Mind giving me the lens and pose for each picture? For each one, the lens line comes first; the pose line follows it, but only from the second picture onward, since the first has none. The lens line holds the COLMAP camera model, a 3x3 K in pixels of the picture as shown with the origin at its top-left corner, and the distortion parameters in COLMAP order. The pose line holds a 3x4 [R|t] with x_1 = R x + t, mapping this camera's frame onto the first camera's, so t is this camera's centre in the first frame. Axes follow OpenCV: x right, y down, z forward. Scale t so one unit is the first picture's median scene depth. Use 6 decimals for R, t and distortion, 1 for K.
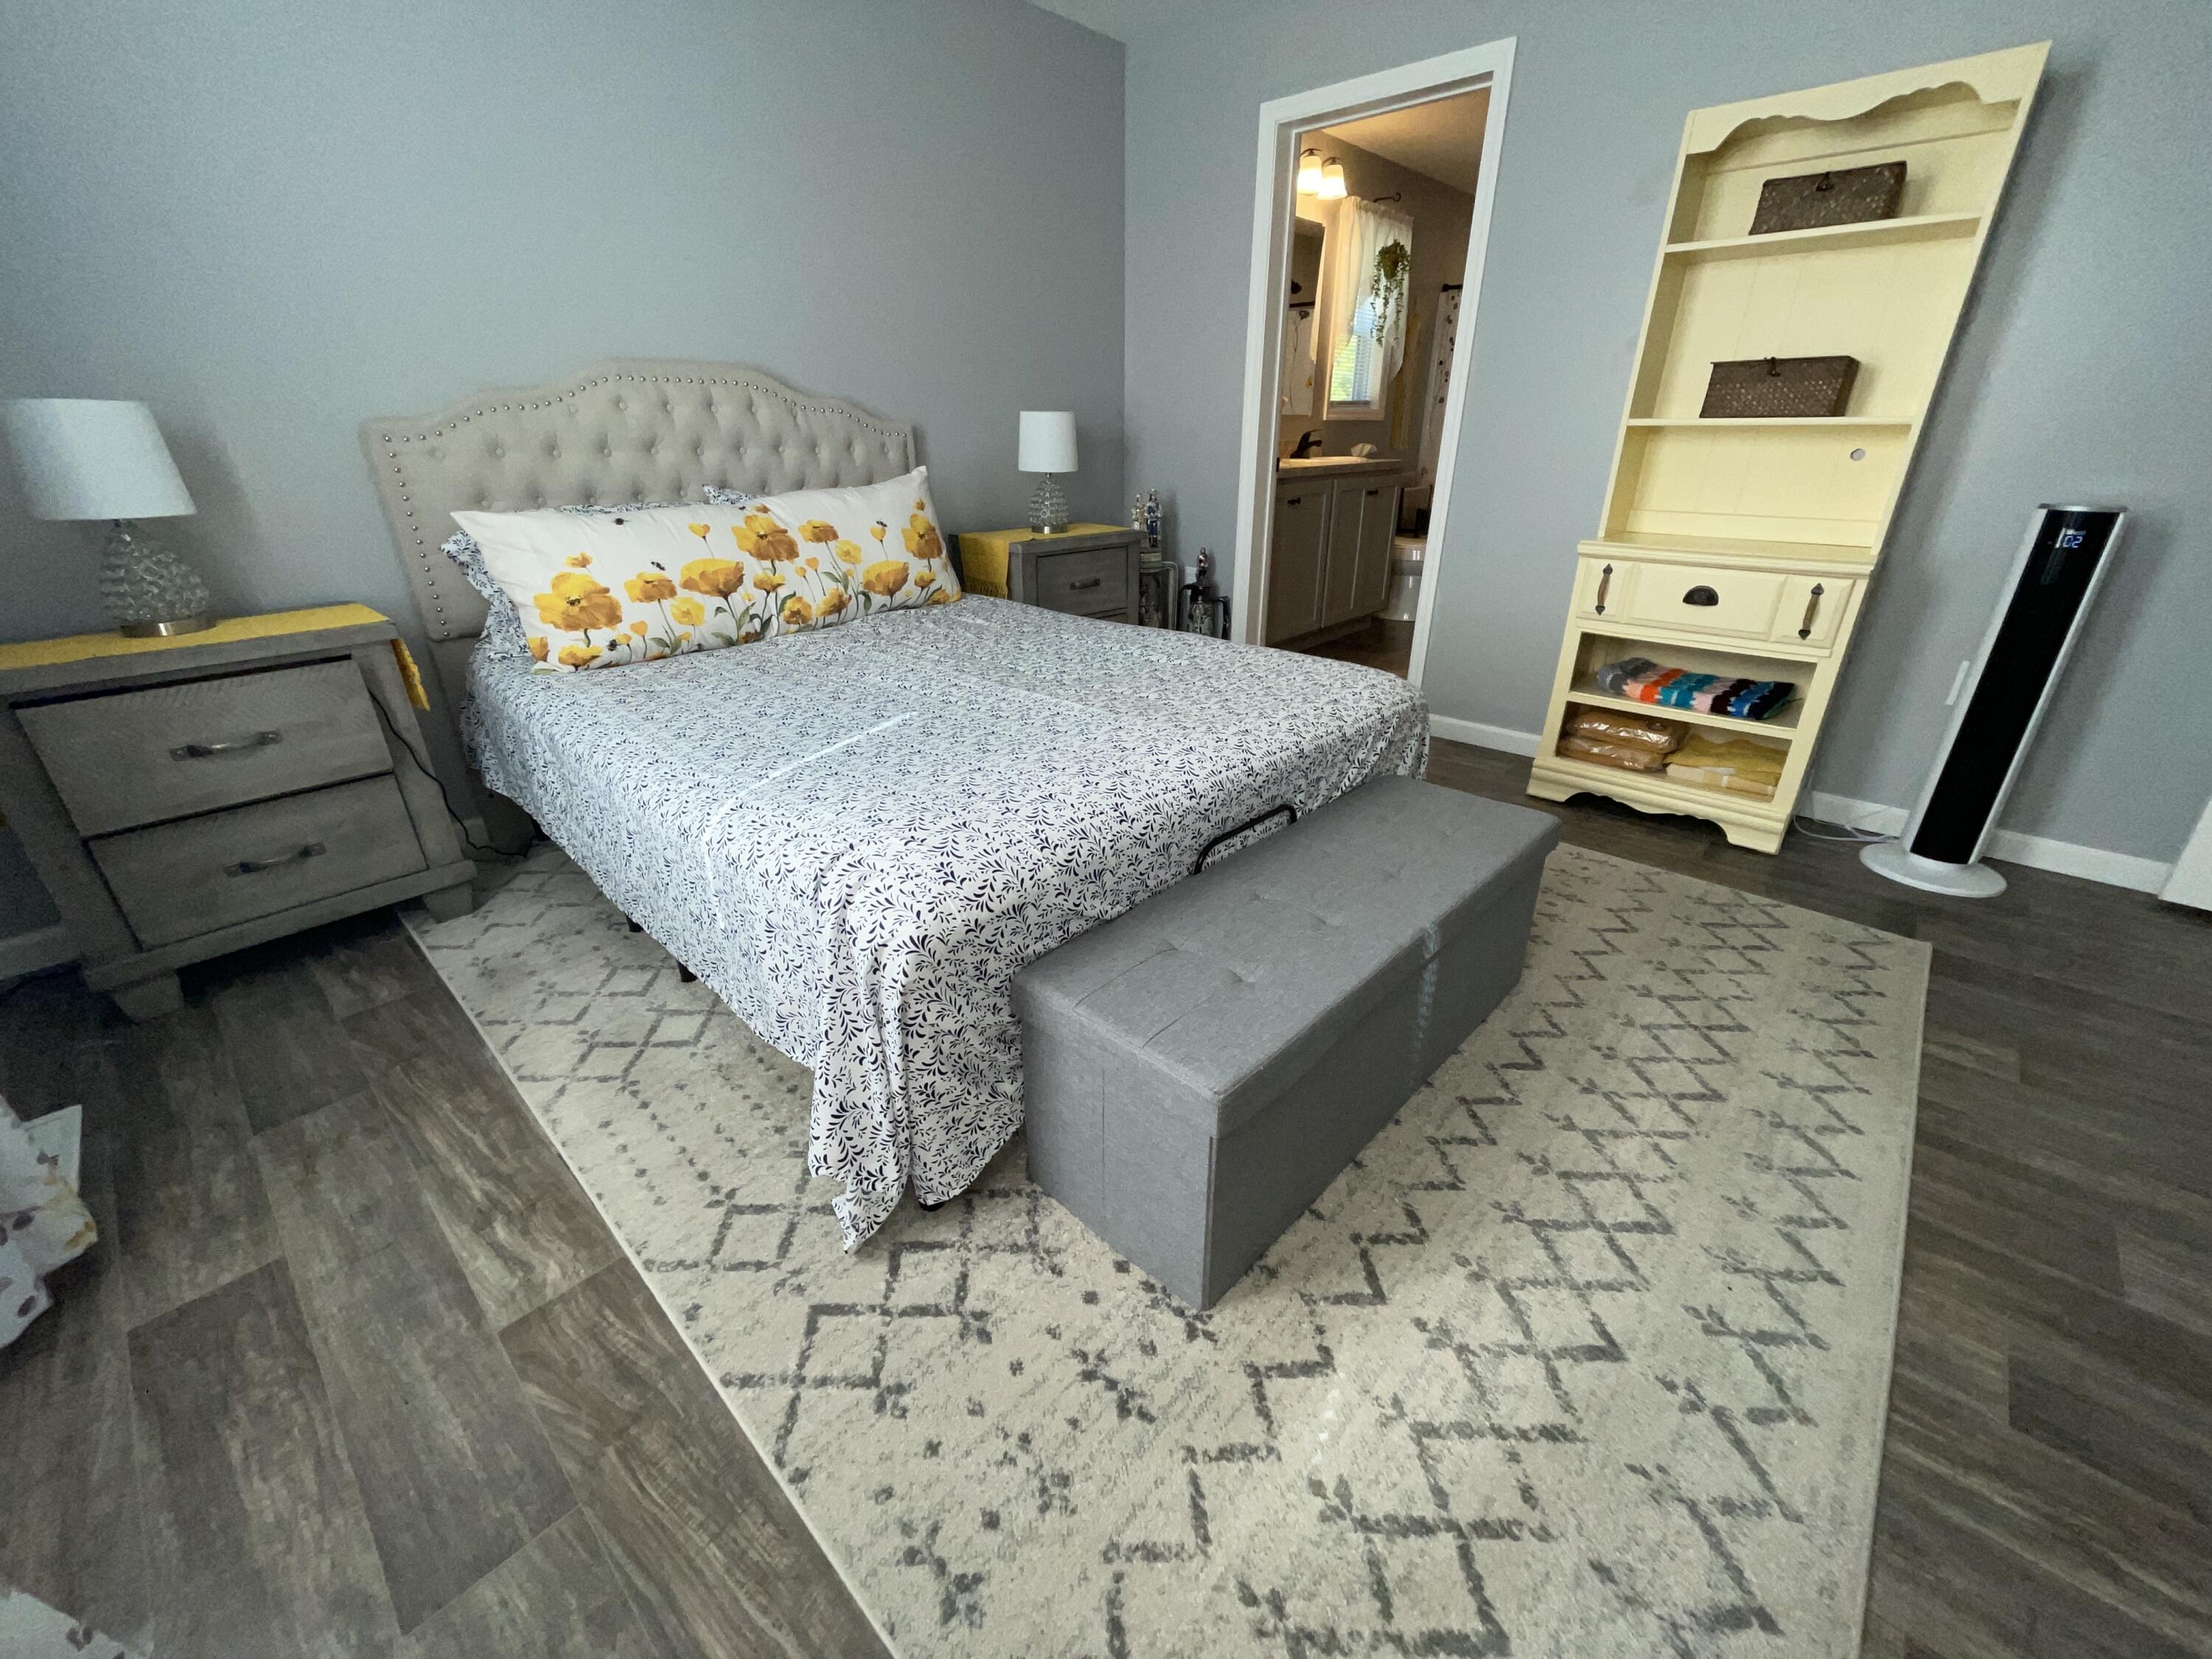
lens RADIAL K [[890.4, 0, 1116.7], [0, 890.4, 835.3], [0, 0, 1]] dist [-0.006272, 0.000488]
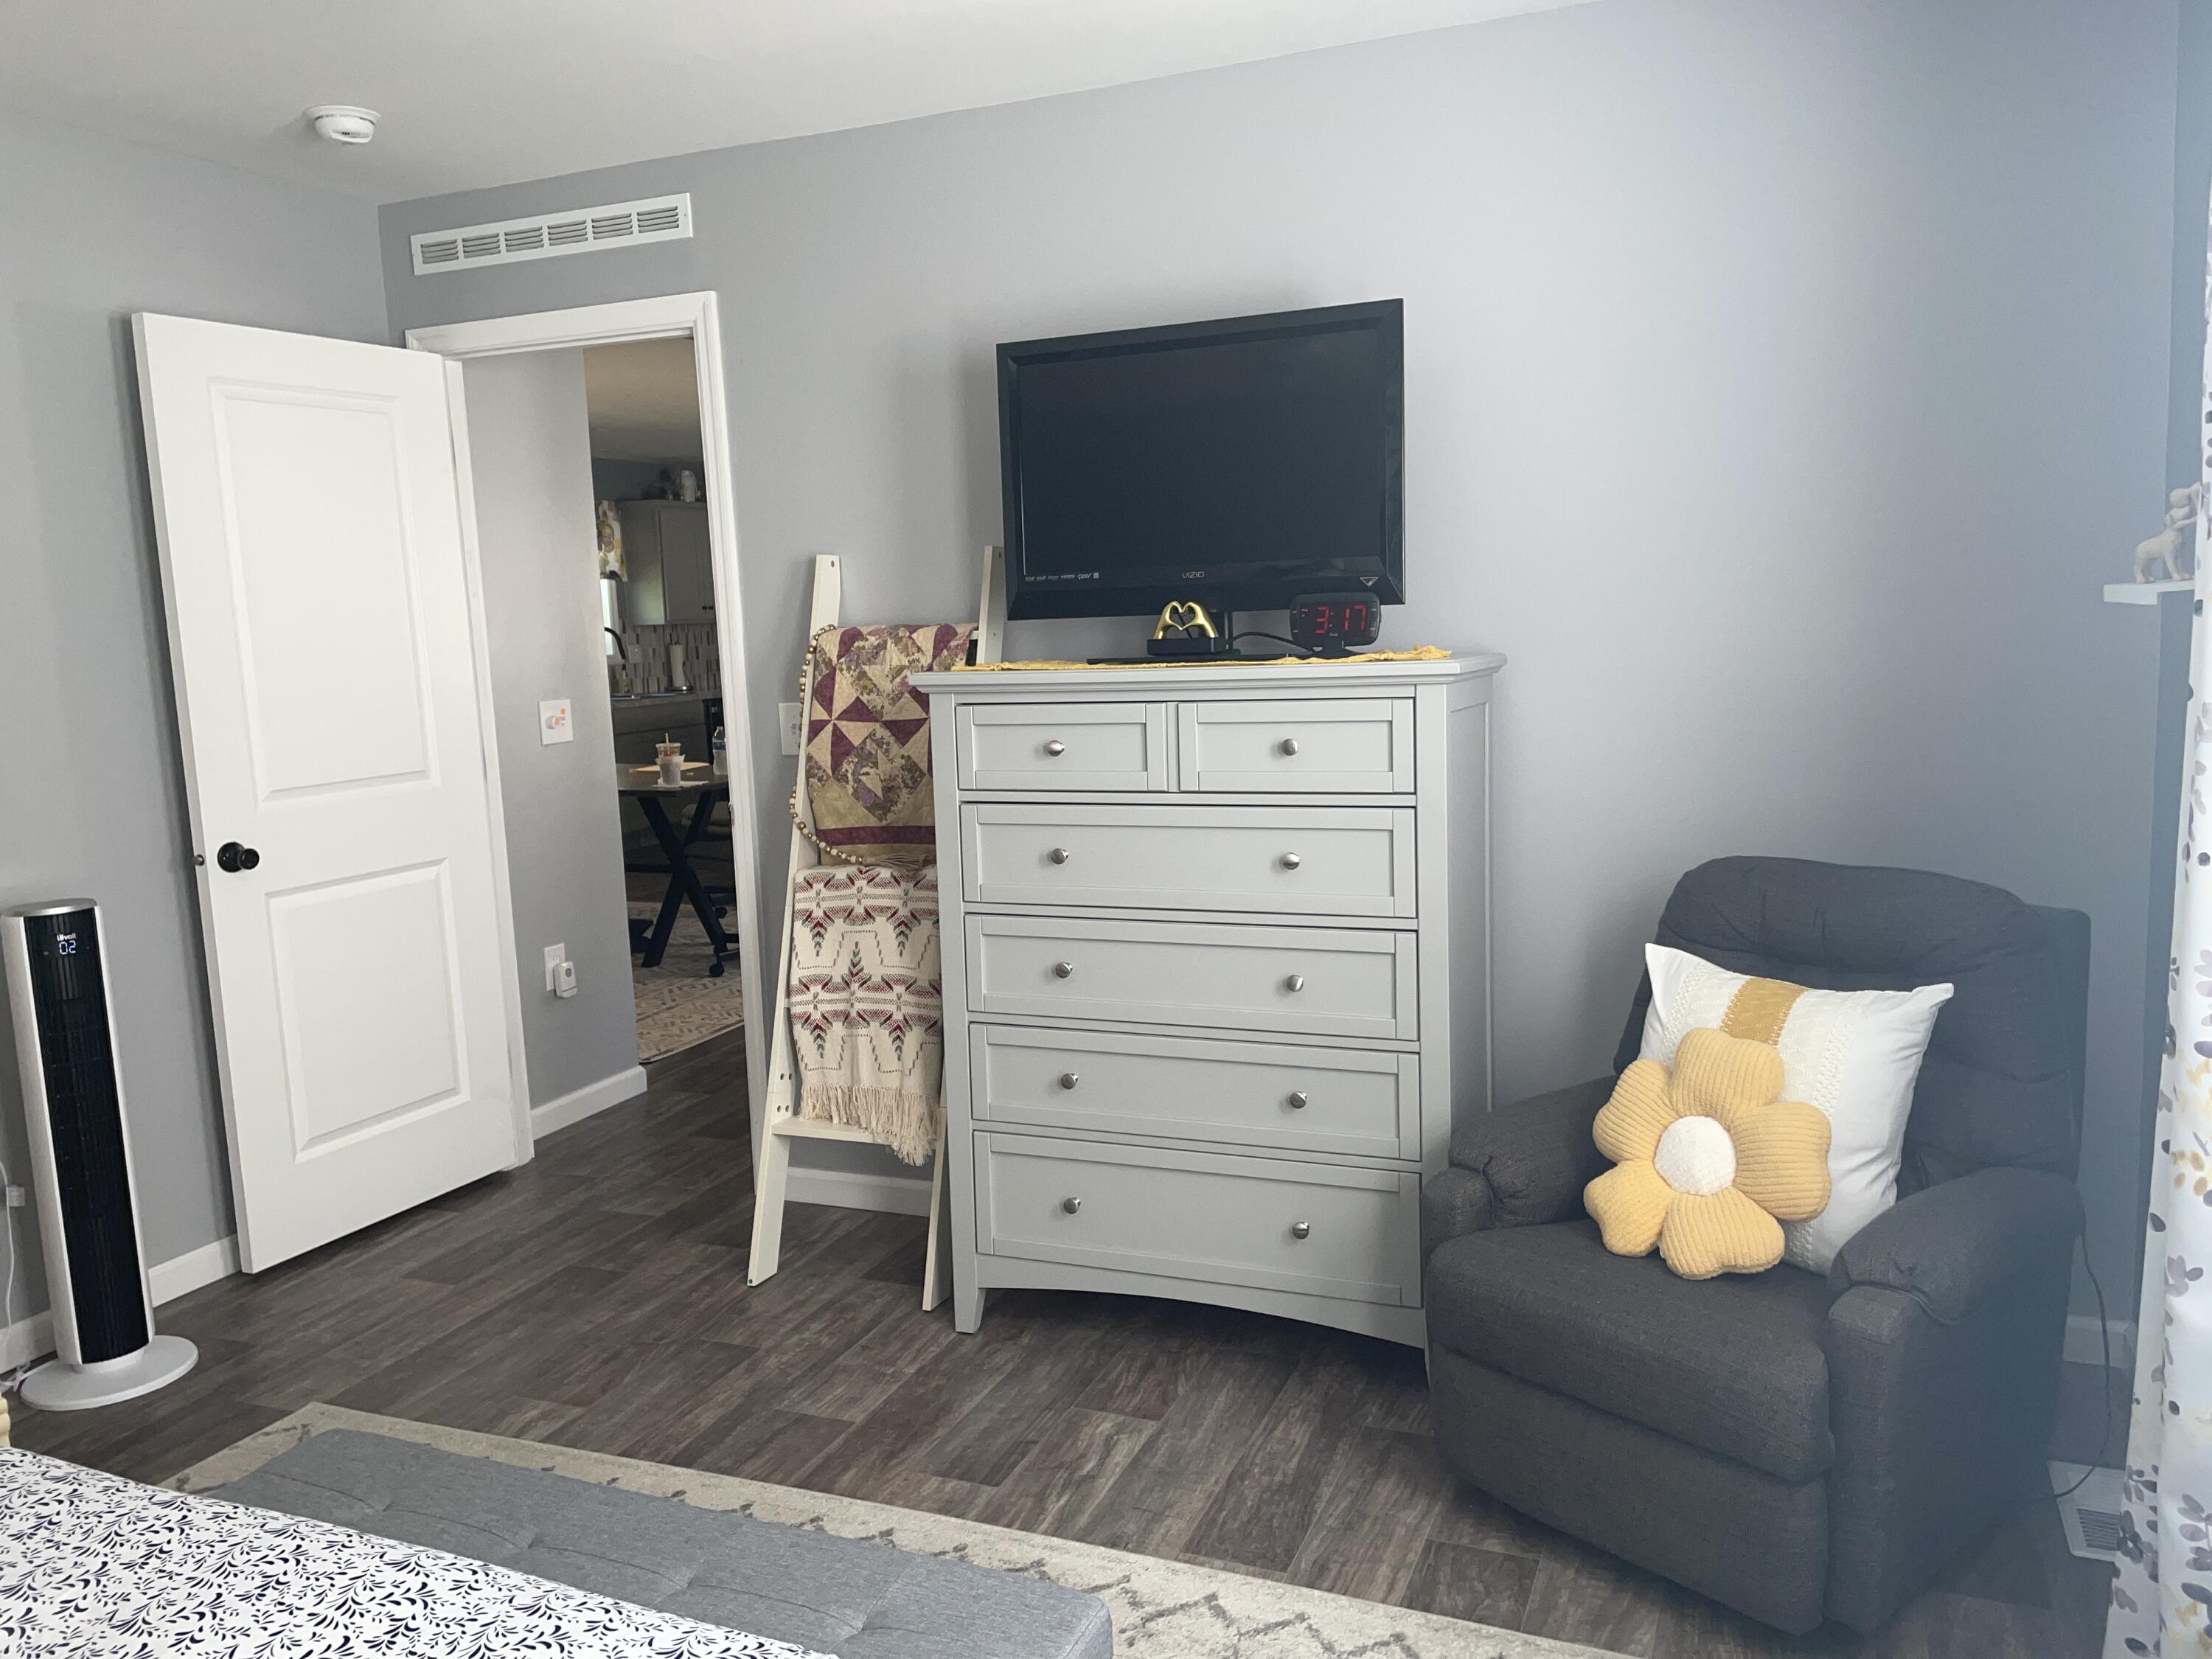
lens RADIAL K [[1680.1, 0, 1106.5], [0, 1680.1, 834.7], [0, 0, 1]] dist [0.000737, -0.012408]
pose [[-0.339791, -0.104261, 0.934704, -0.628602], [0.429331, 0.867048, 0.252788, -0.362842], [-0.836790, 0.487193, -0.249853, 0.481244]]
